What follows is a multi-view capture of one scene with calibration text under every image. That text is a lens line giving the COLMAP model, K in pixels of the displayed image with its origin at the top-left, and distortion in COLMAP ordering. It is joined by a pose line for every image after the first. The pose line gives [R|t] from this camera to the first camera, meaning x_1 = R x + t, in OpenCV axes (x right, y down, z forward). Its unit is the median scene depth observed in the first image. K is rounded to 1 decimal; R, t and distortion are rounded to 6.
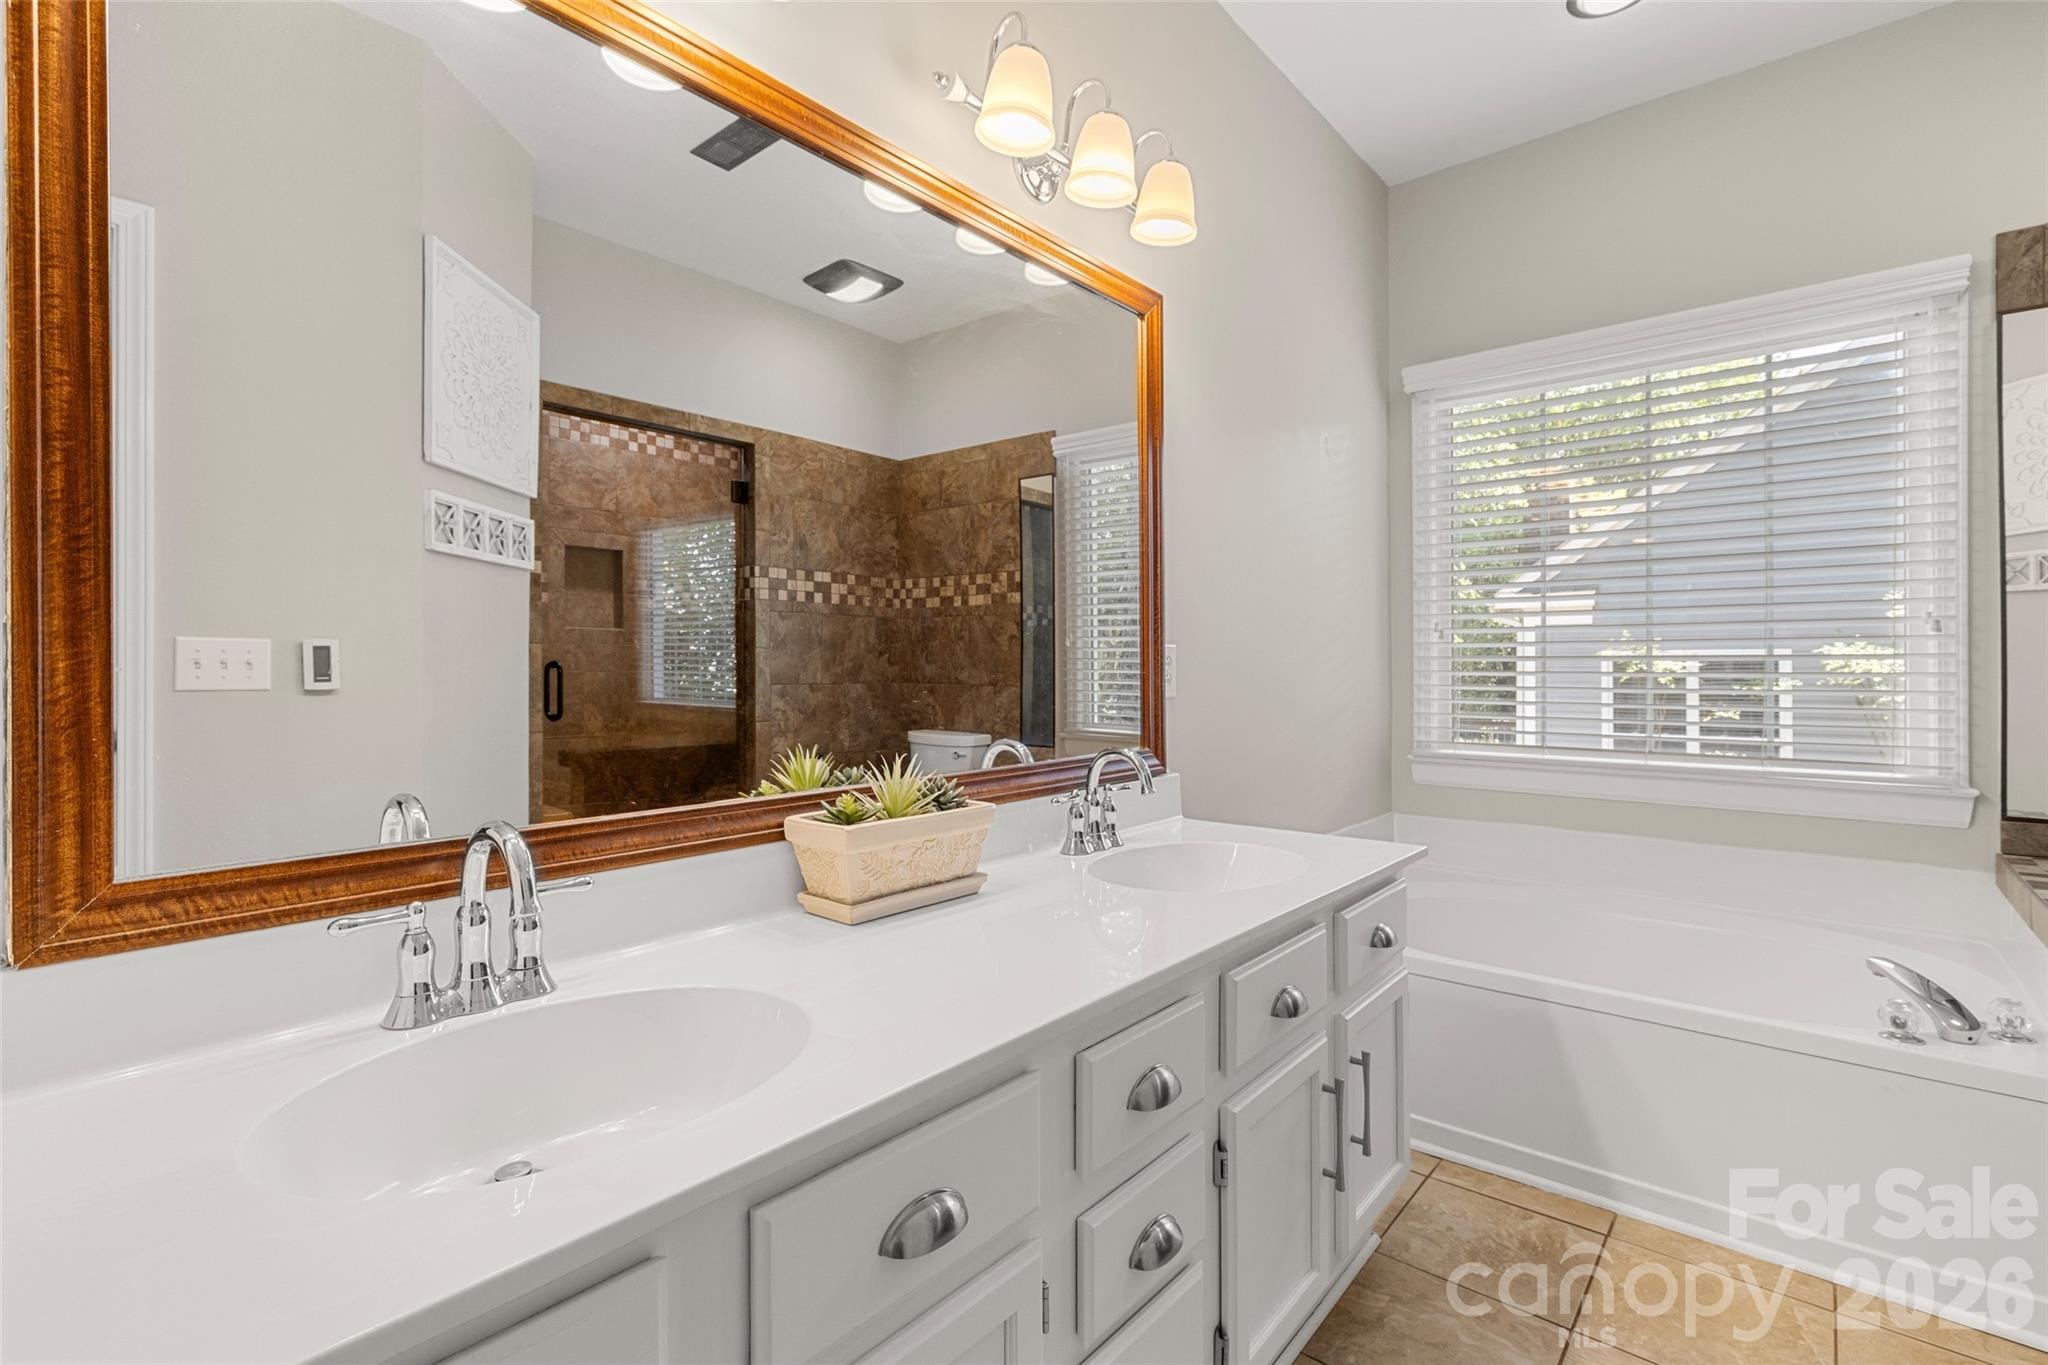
lens RADIAL K [[900.5, 0, 1027.0], [0, 900.5, 667.8], [0, 0, 1]] dist [-0.003783, -0.000374]
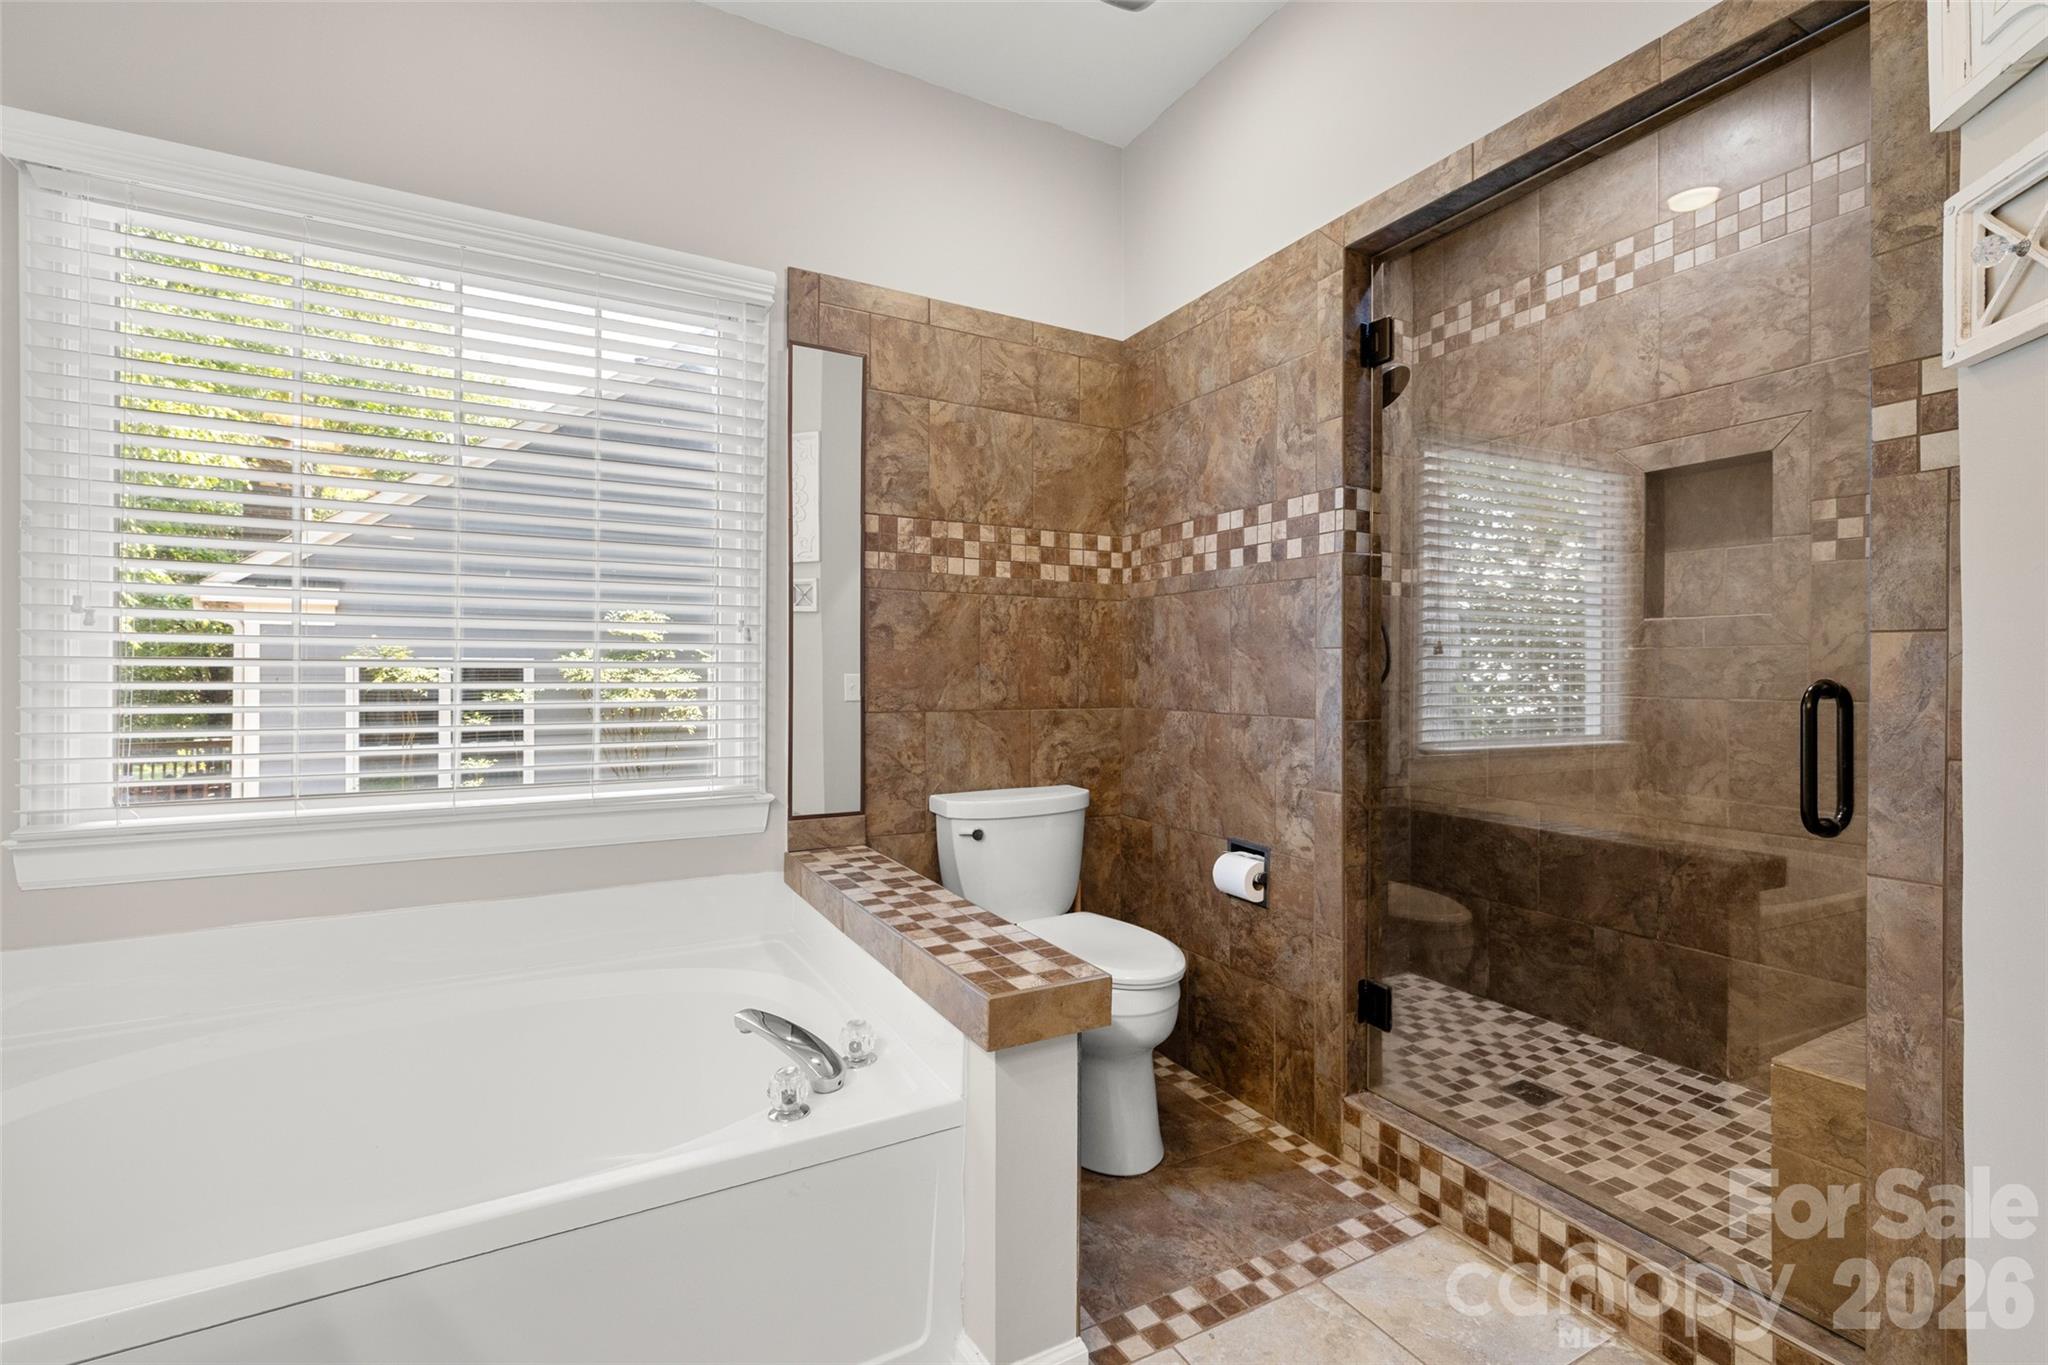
lens RADIAL K [[877.7, 0, 1023.2], [0, 877.7, 670.6], [0, 0, 1]] dist [0.003453, -0.000145]
pose [[0.332245, 0.005975, 0.943174, 0.195109], [-0.001189, 0.999982, -0.005916, -0.001766], [-0.943192, 0.000844, 0.332246, 0.384463]]
